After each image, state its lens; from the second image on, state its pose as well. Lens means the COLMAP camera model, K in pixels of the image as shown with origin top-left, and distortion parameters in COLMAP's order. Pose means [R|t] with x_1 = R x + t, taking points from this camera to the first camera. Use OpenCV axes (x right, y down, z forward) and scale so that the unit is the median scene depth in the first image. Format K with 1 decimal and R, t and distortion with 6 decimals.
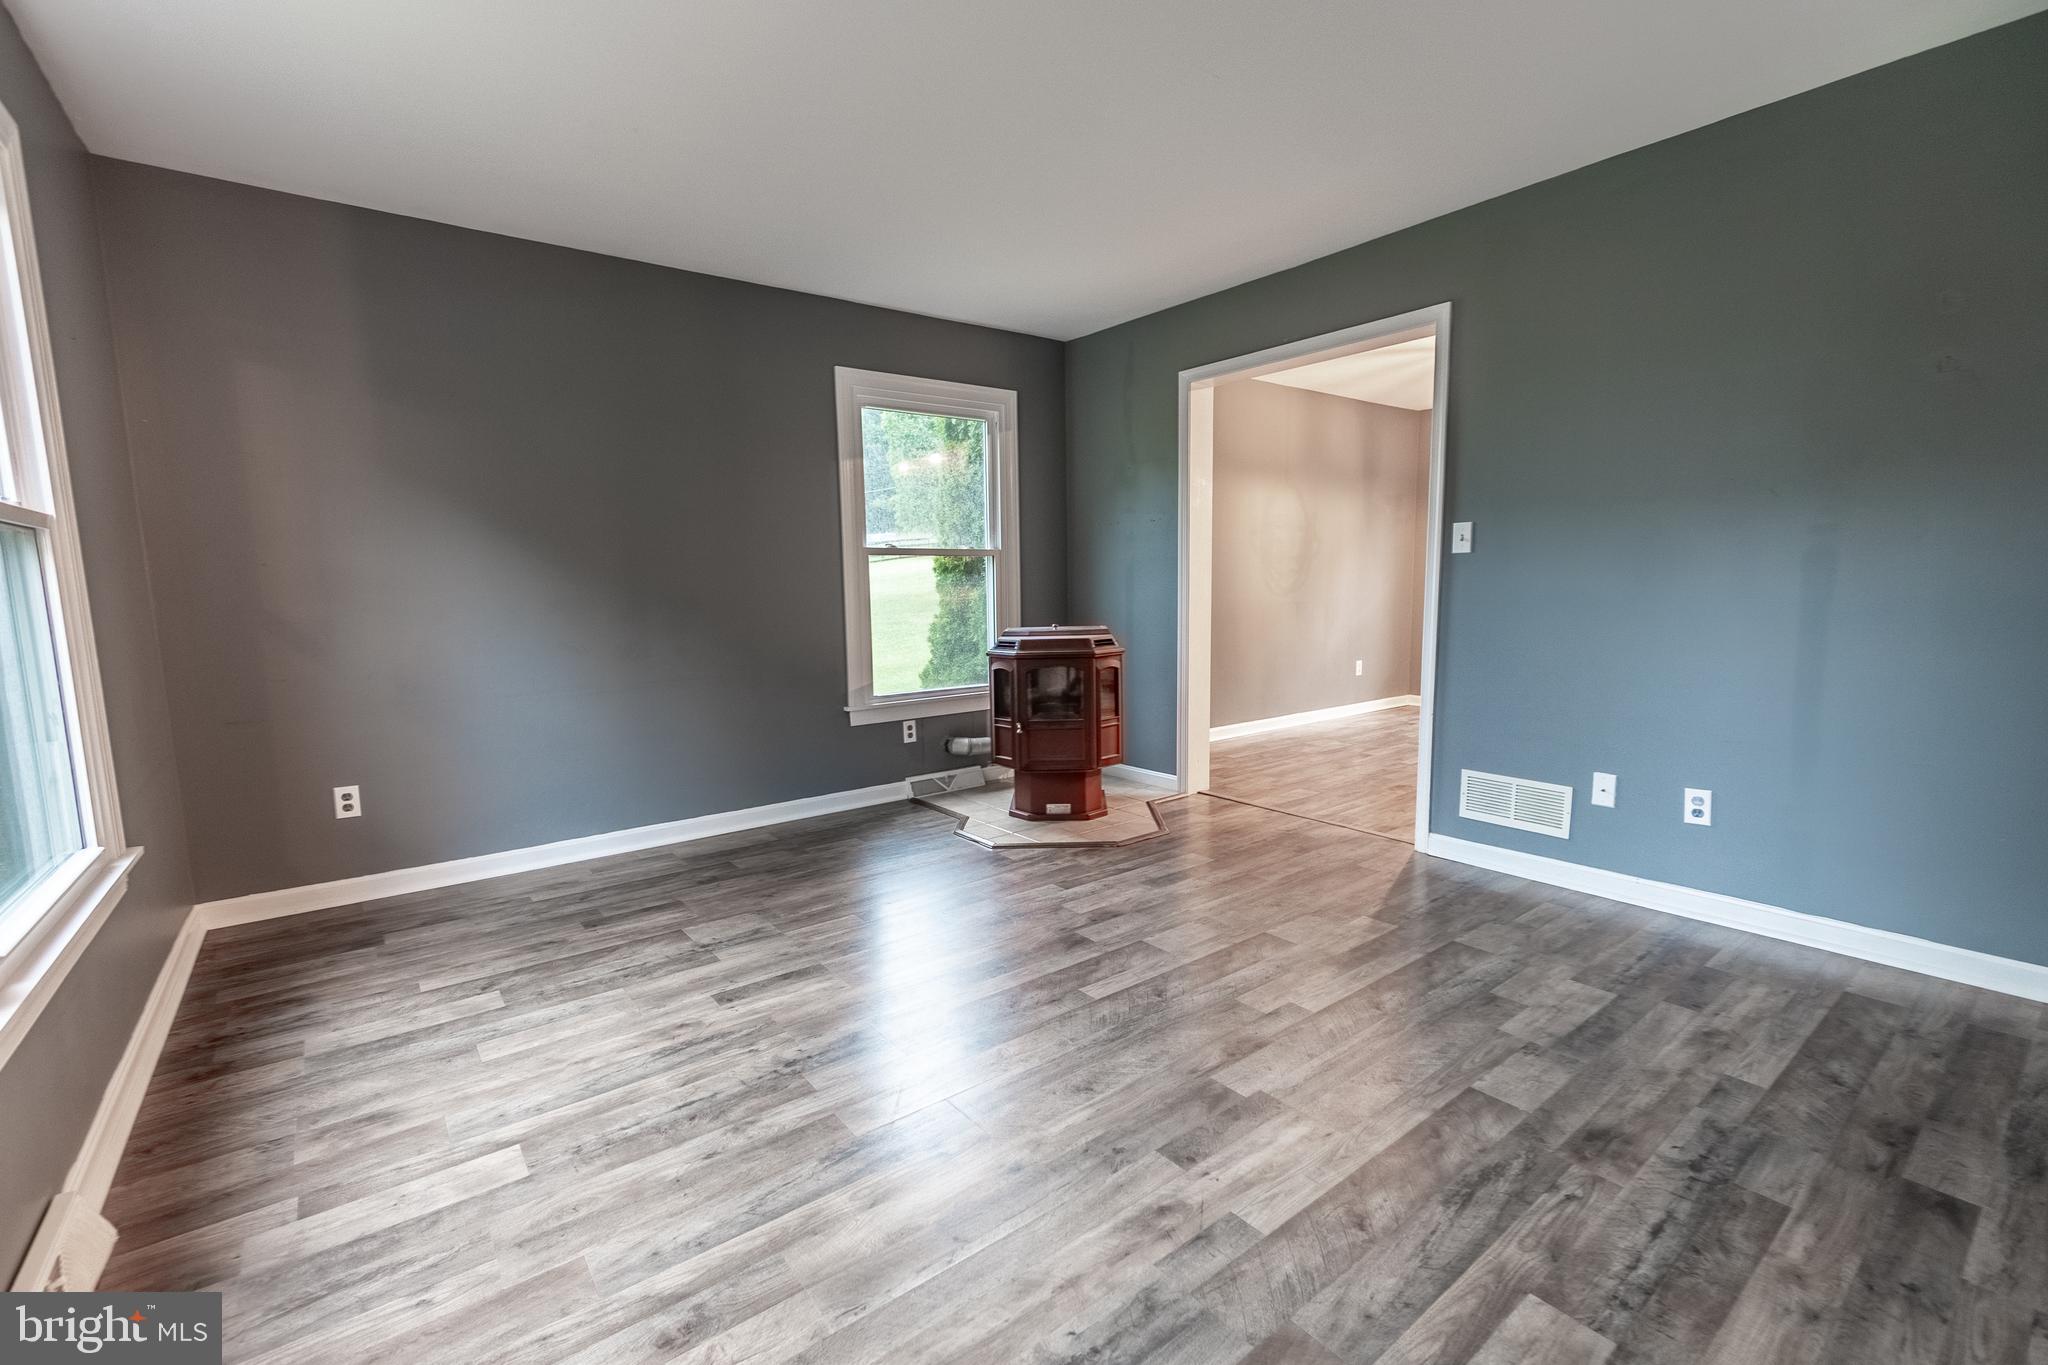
lens RADIAL K [[887.0, 0, 1018.9], [0, 887.0, 693.1], [0, 0, 1]] dist [0.001920, 0.000372]
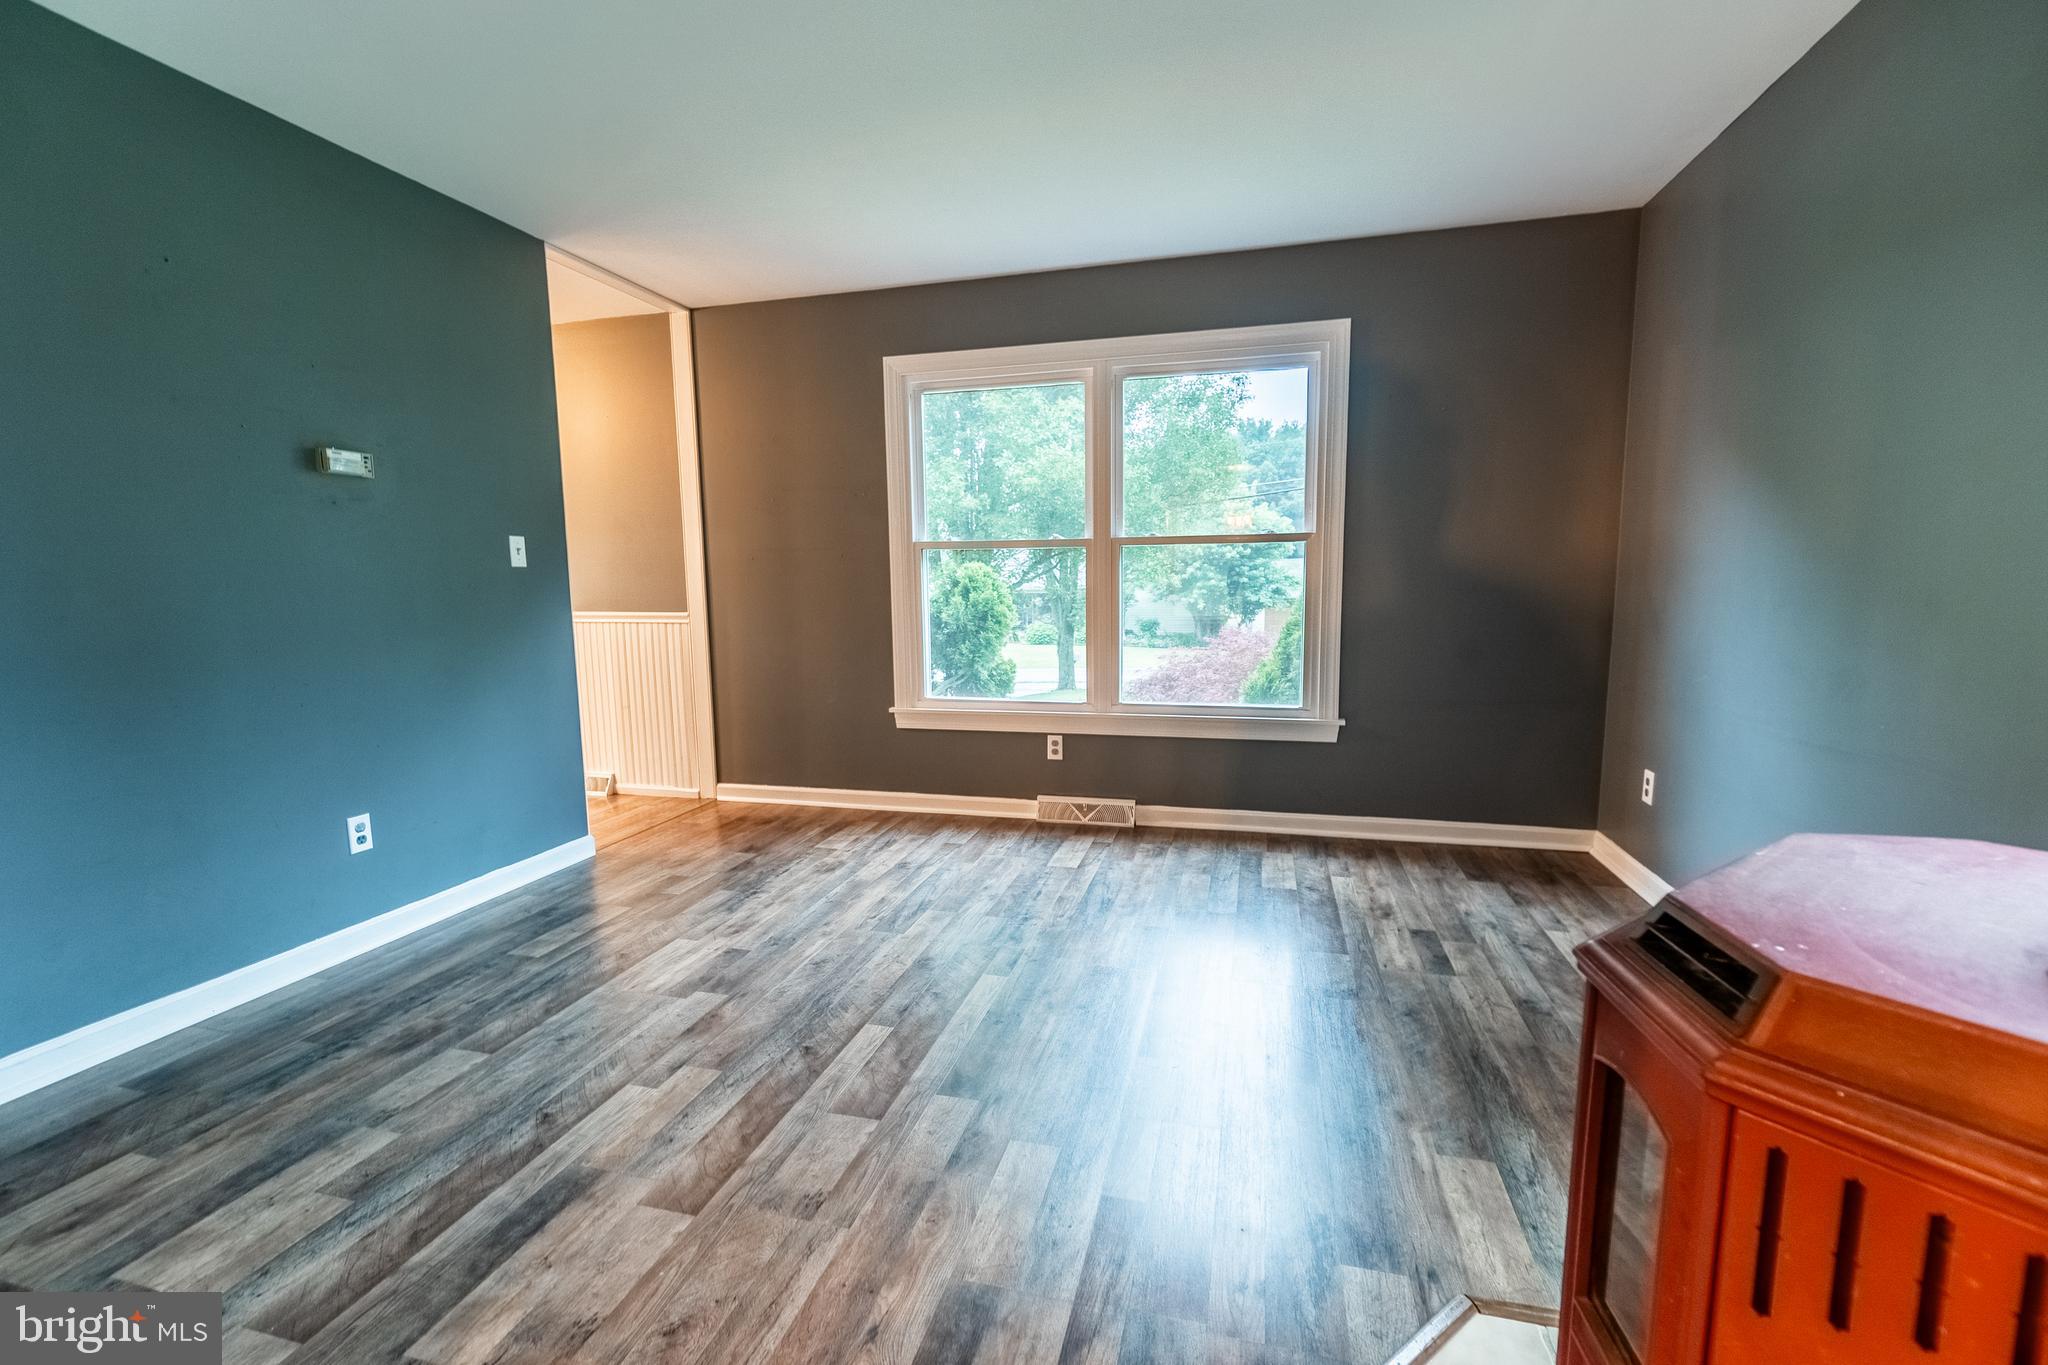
lens RADIAL K [[887.0, 0, 1018.9], [0, 887.0, 693.1], [0, 0, 1]] dist [0.001920, 0.000372]
pose [[-0.793060, 0.105447, -0.599948, 0.552326], [-0.050769, 0.970035, 0.237603, -0.263336], [0.607024, 0.218892, -0.763942, 1.962154]]
